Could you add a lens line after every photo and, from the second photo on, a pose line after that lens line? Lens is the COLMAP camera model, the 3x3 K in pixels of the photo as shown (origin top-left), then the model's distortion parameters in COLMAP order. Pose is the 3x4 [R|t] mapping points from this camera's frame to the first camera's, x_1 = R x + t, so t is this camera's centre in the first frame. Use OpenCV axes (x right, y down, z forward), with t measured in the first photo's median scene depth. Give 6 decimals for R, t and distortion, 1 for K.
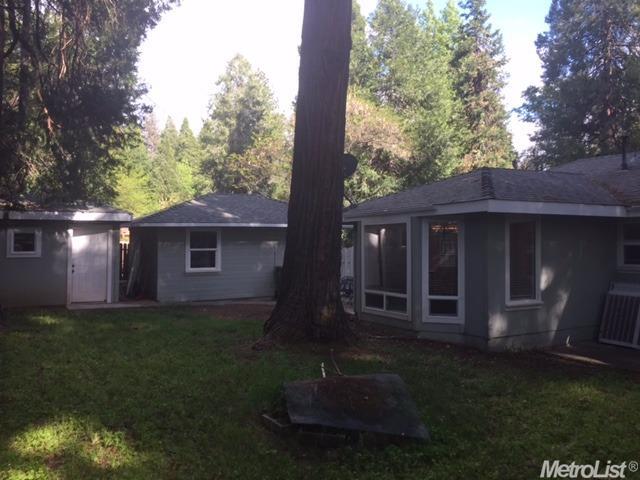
lens RADIAL K [[546.1, 0, 320.0], [0, 546.1, 240.0], [0, 0, 1]] dist [0.070795, -0.110324]
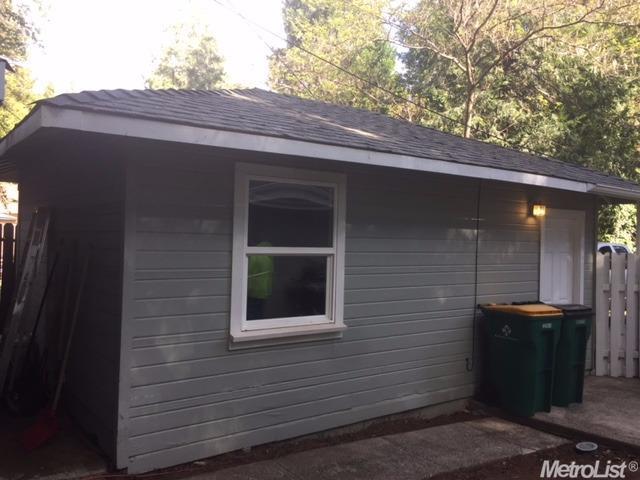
lens RADIAL K [[546.1, 0, 320.0], [0, 546.1, 240.0], [0, 0, 1]] dist [0.070795, -0.110324]
pose [[0.991331, 0.022673, 0.129413, -0.231052], [-0.023777, 0.999693, 0.006990, 0.009603], [-0.129215, -0.010007, 0.991566, 0.718968]]
